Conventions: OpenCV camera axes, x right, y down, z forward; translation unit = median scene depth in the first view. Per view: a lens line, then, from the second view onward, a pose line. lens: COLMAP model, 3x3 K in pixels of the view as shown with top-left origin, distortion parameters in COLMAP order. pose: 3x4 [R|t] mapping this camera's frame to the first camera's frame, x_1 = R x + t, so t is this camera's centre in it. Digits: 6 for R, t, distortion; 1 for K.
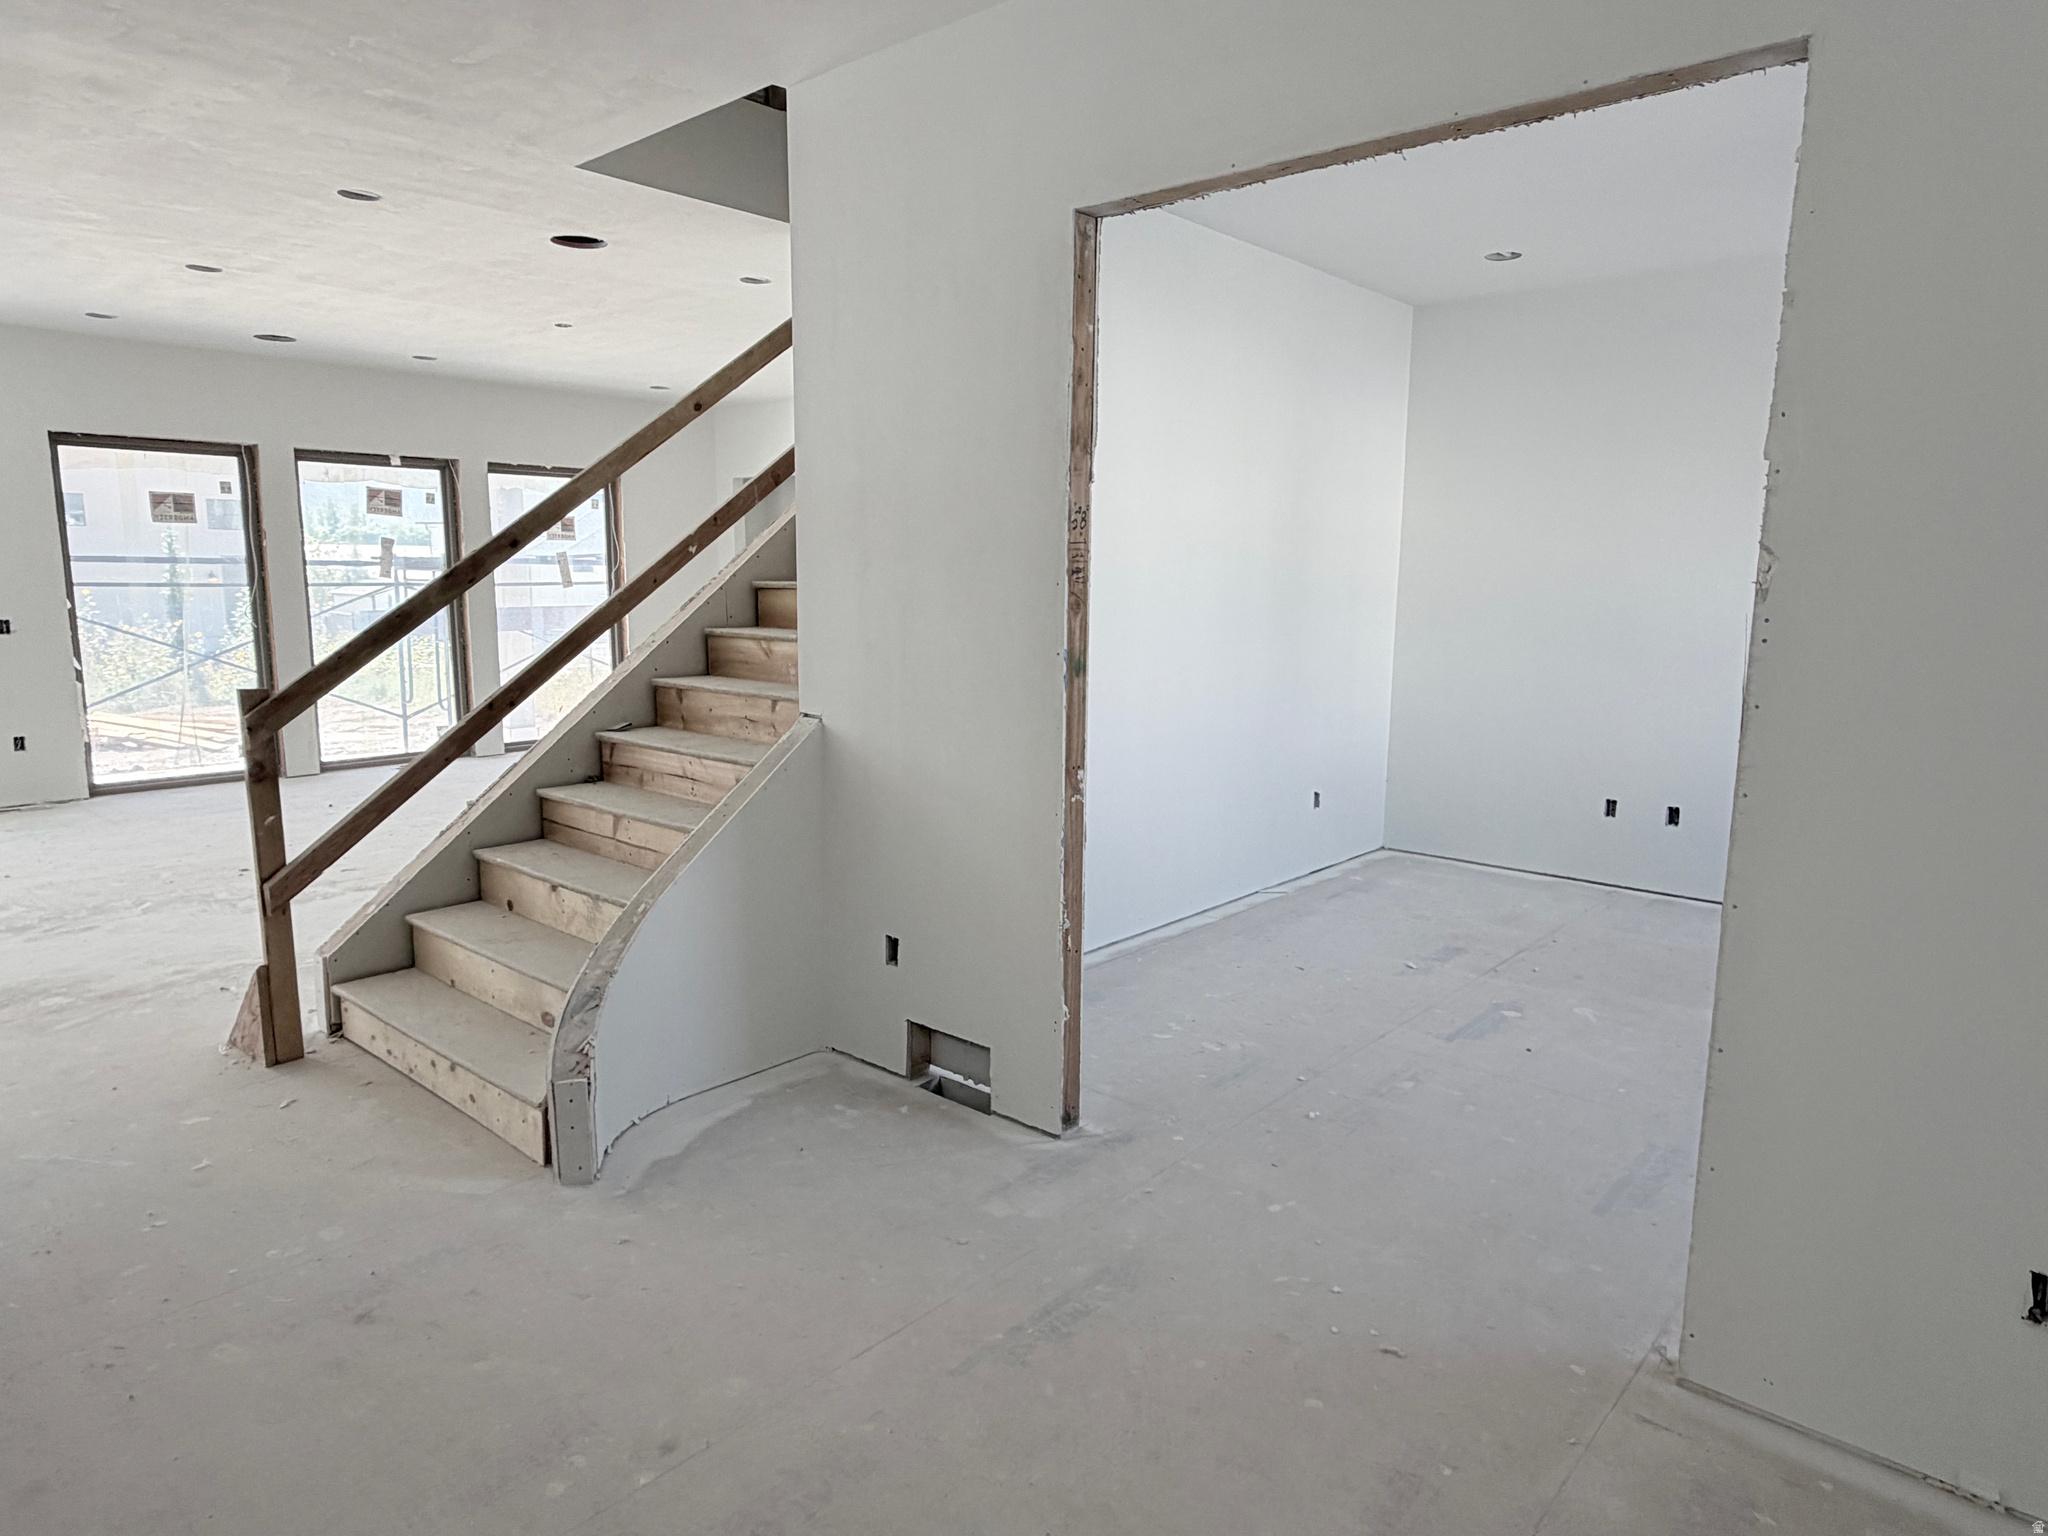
lens RADIAL K [[1257.9, 0, 1023.9], [0, 1257.9, 757.0], [0, 0, 1]] dist [-0.000814, 0.002847]
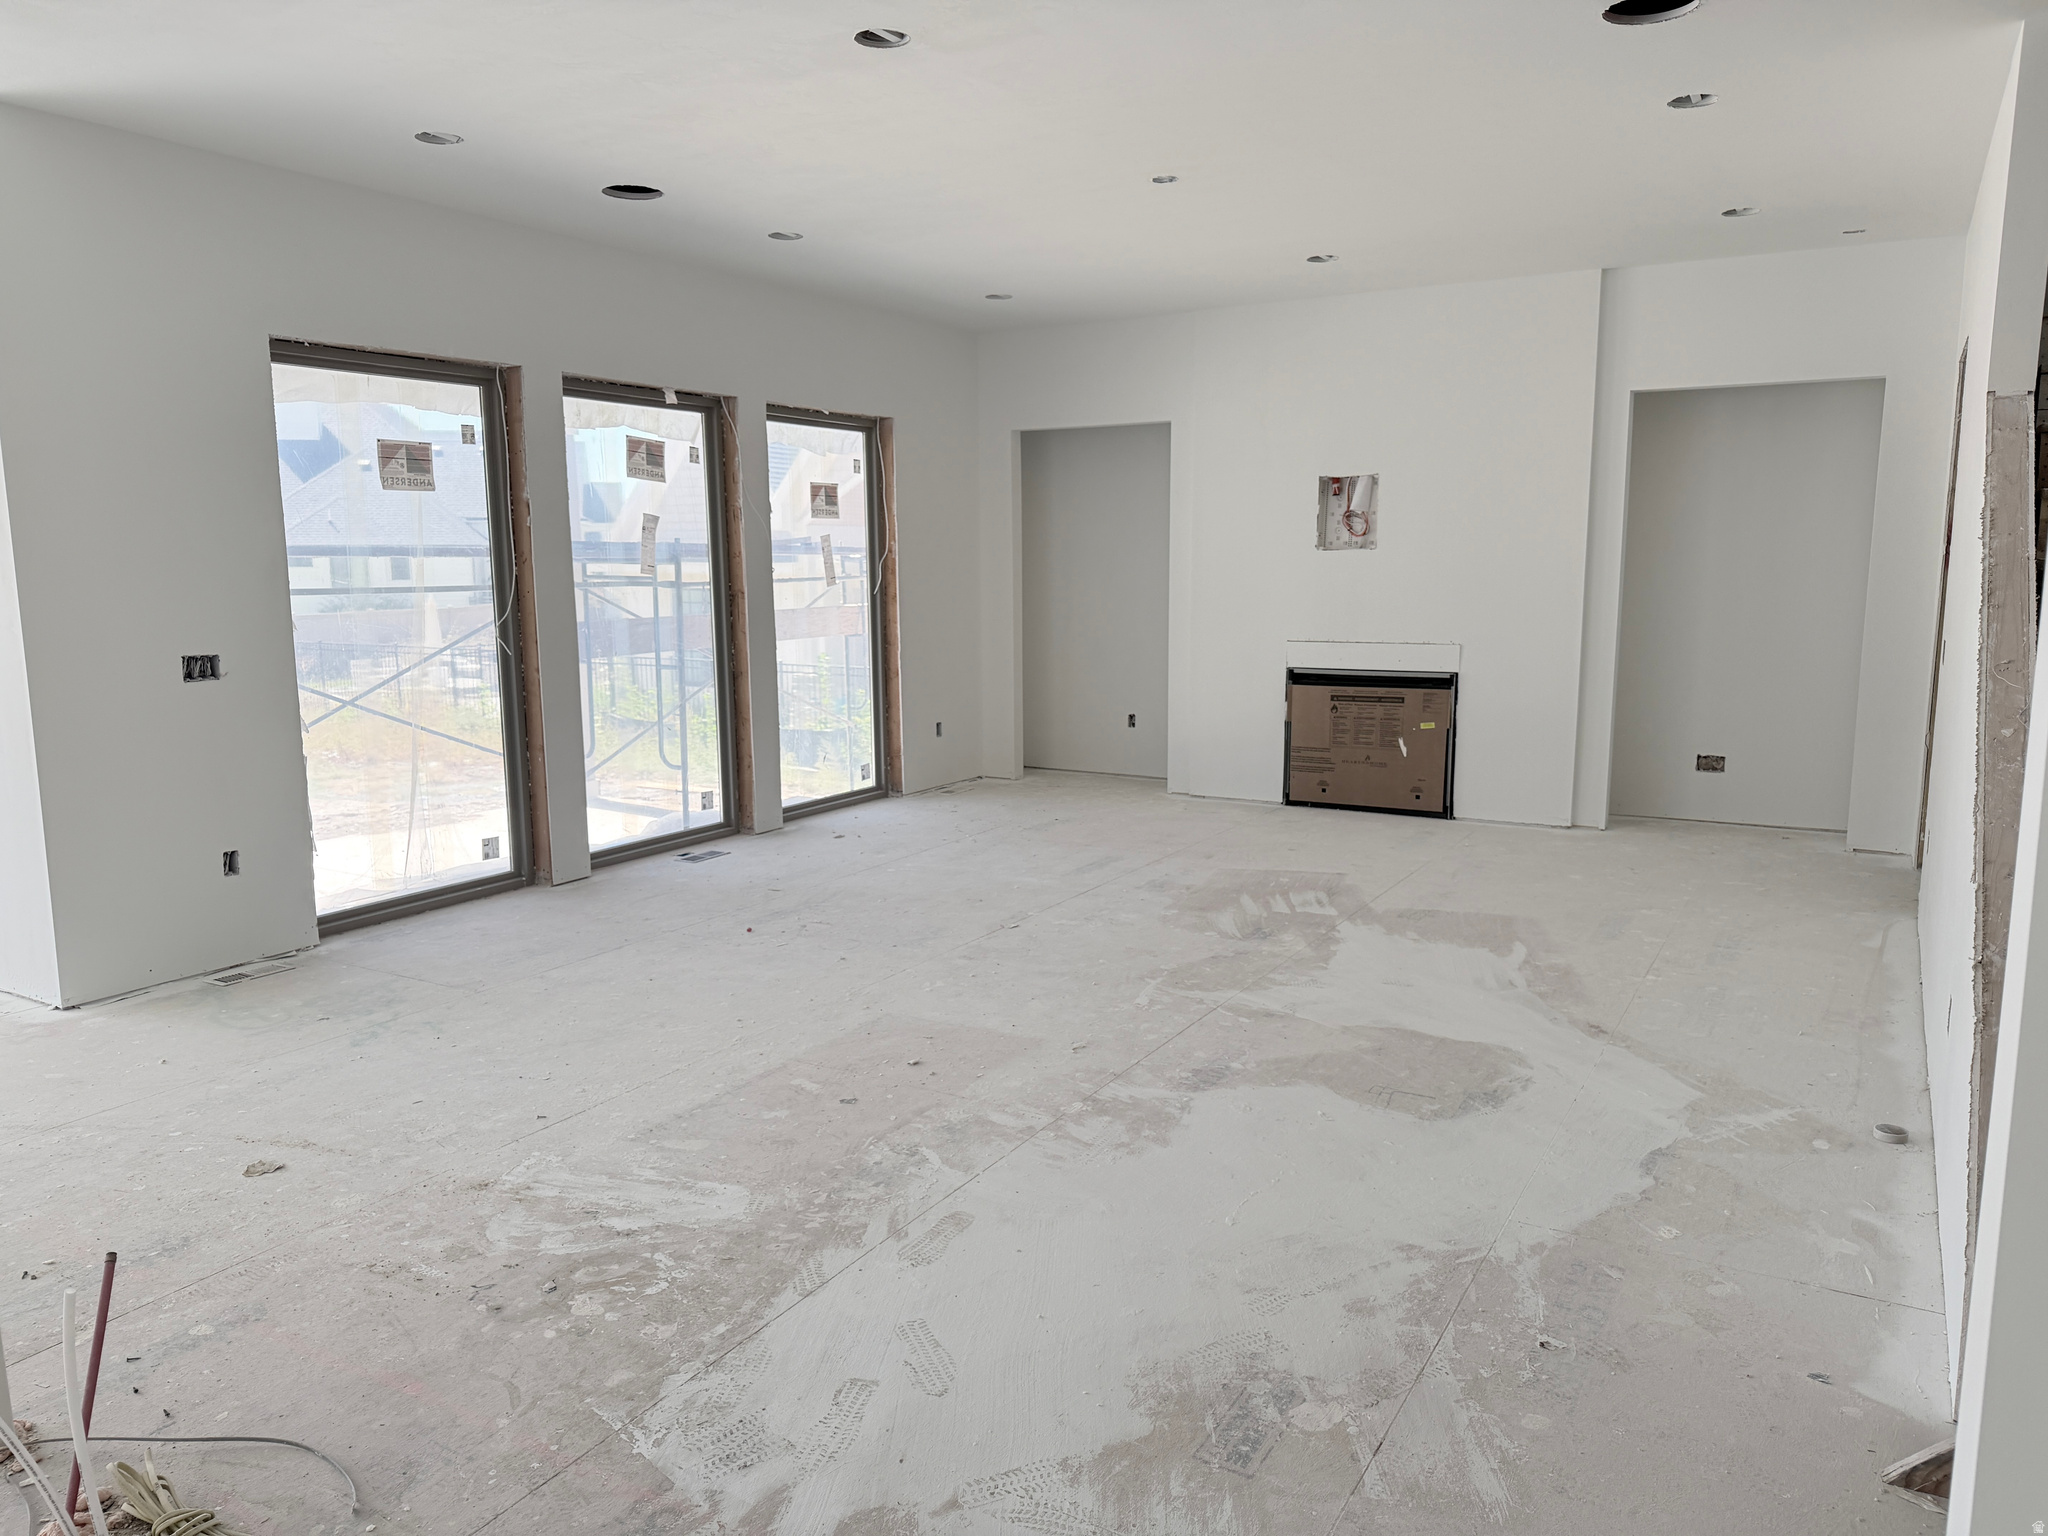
lens RADIAL K [[1430.4, 0, 1025.3], [0, 1430.4, 777.2], [0, 0, 1]] dist [0.026817, -0.041881]
pose [[0.980188, -0.046043, 0.192645, -0.503682], [0.045087, 0.998939, 0.009349, -0.036329], [-0.192871, -0.000478, 0.981224, 0.237368]]
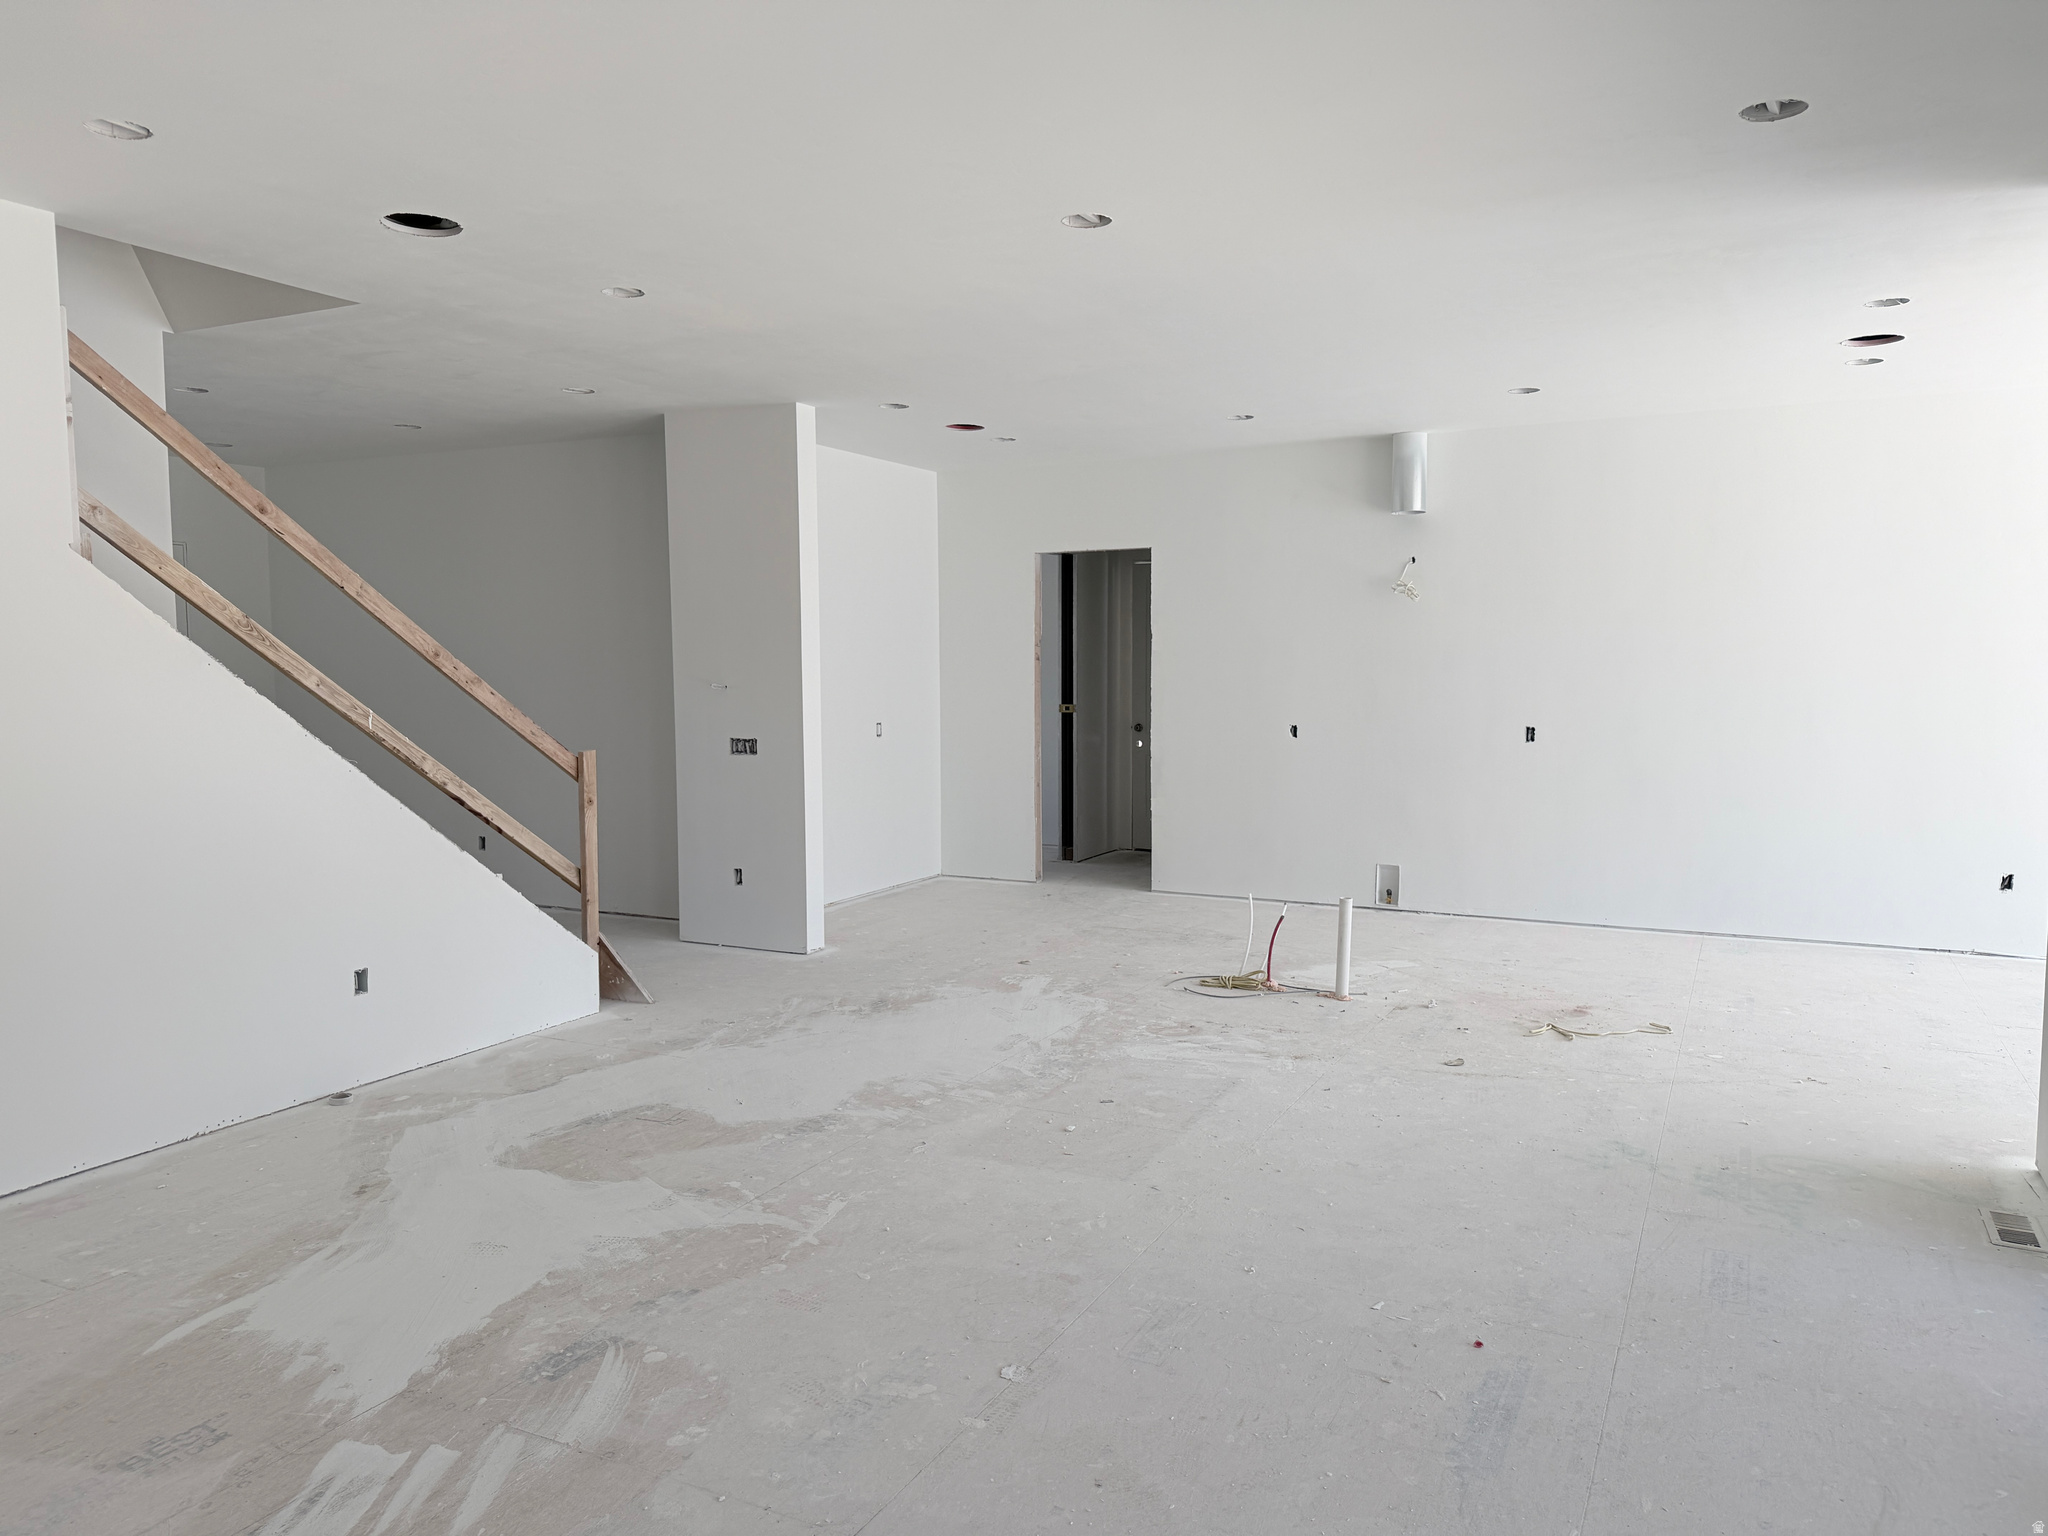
lens RADIAL K [[1430.4, 0, 1034.7], [0, 1430.4, 767.5], [0, 0, 1]] dist [0.026817, -0.041881]
pose [[-0.964585, 0.014407, -0.263377, -0.293053], [-0.044324, 0.975456, 0.215689, -0.190860], [0.260020, 0.219725, -0.940272, 1.221030]]
